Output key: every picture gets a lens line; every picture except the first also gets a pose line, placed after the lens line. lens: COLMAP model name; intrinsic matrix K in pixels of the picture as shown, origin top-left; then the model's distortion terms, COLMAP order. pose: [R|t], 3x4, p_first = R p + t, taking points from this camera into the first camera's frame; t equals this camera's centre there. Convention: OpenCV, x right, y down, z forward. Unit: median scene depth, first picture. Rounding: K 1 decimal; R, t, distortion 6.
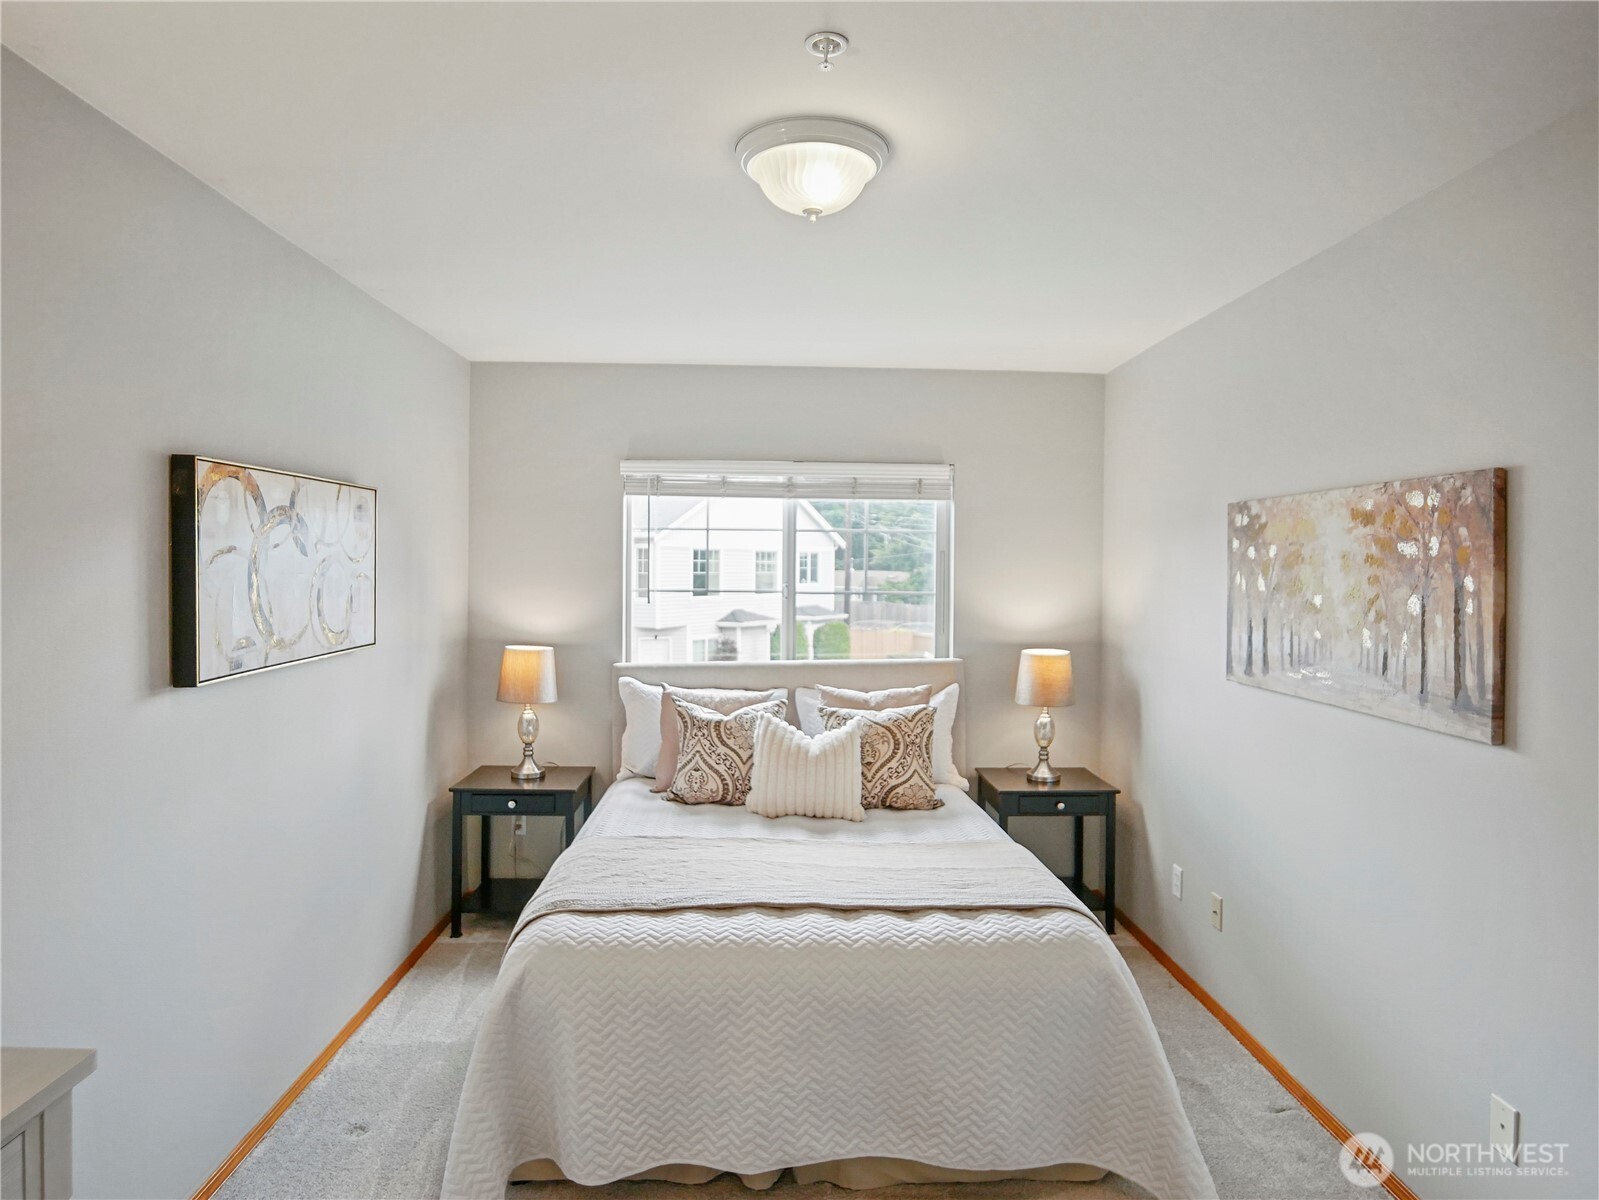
lens RADIAL K [[972.2, 0, 805.4], [0, 972.2, 578.2], [0, 0, 1]] dist [-0.043085, 0.016745]
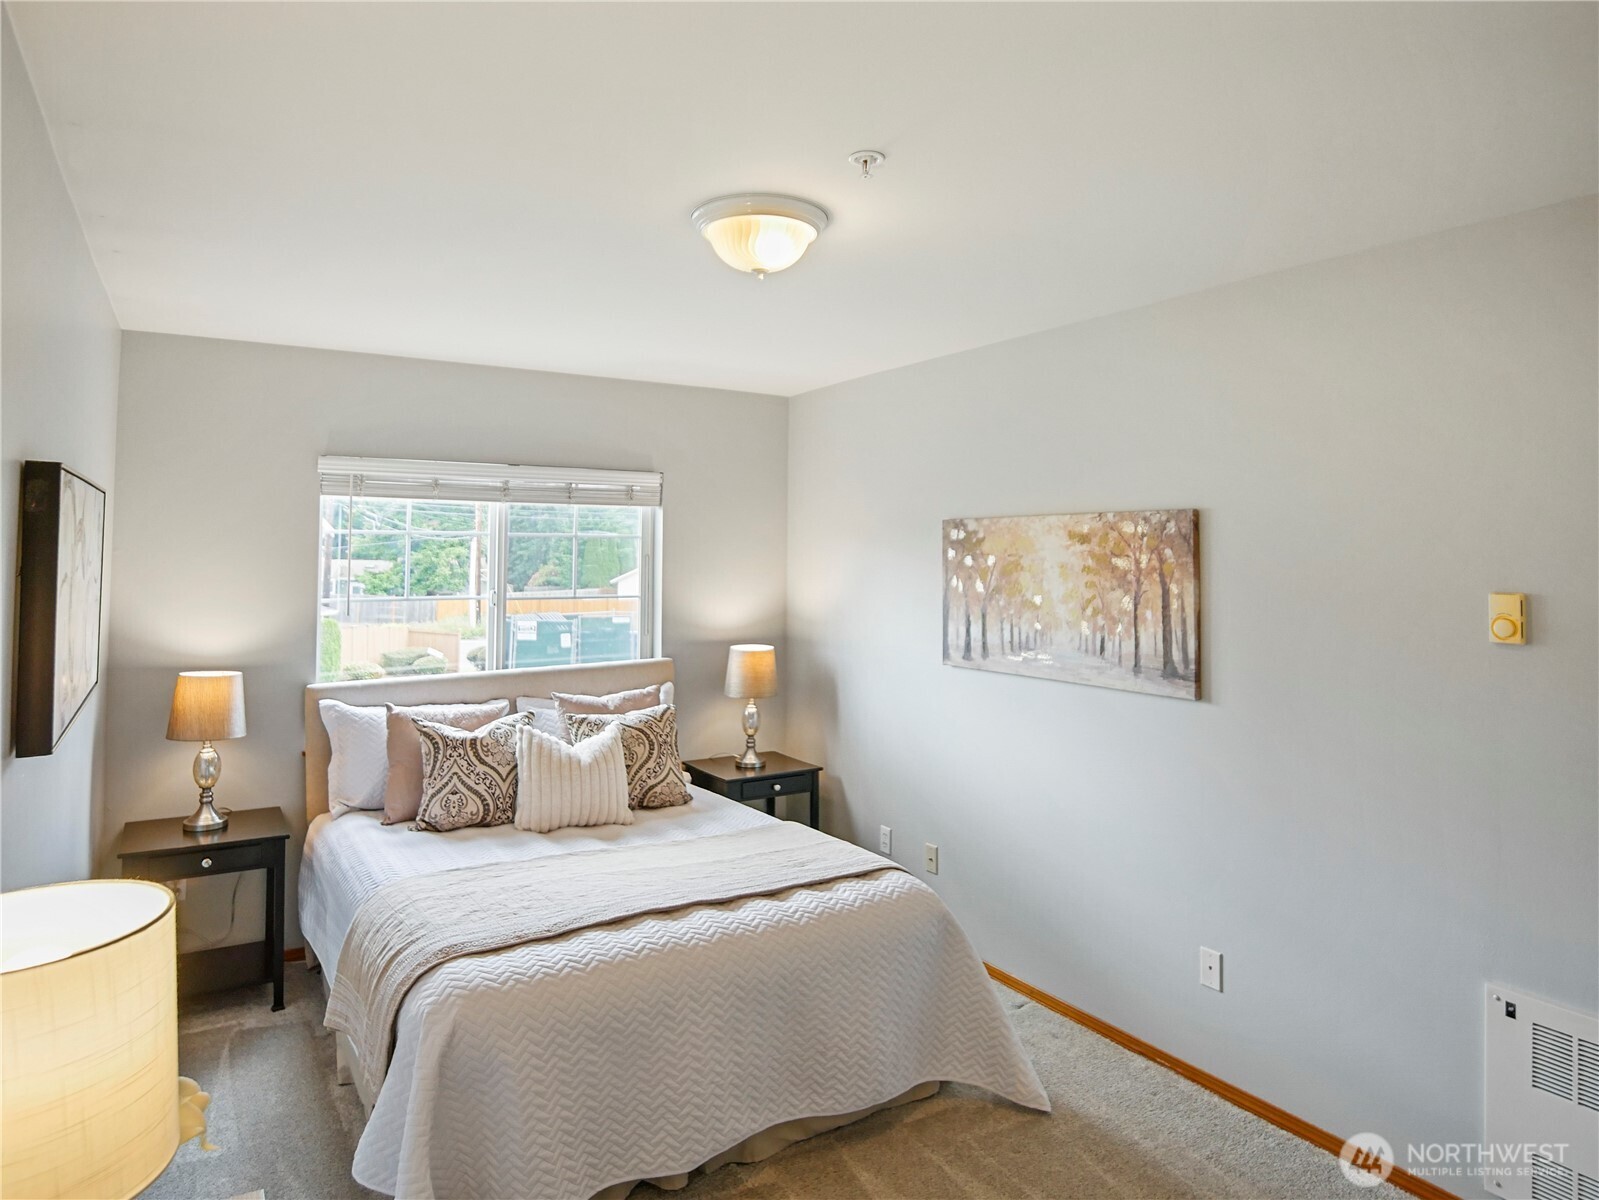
lens RADIAL K [[991.3, 0, 801.8], [0, 991.3, 520.3], [0, 0, 1]] dist [-0.029605, 0.003252]
pose [[0.868808, 0.011023, 0.495027, -0.354658], [0.011192, 0.999060, -0.041890, -0.027499], [-0.495023, 0.041934, 0.867867, -0.008002]]
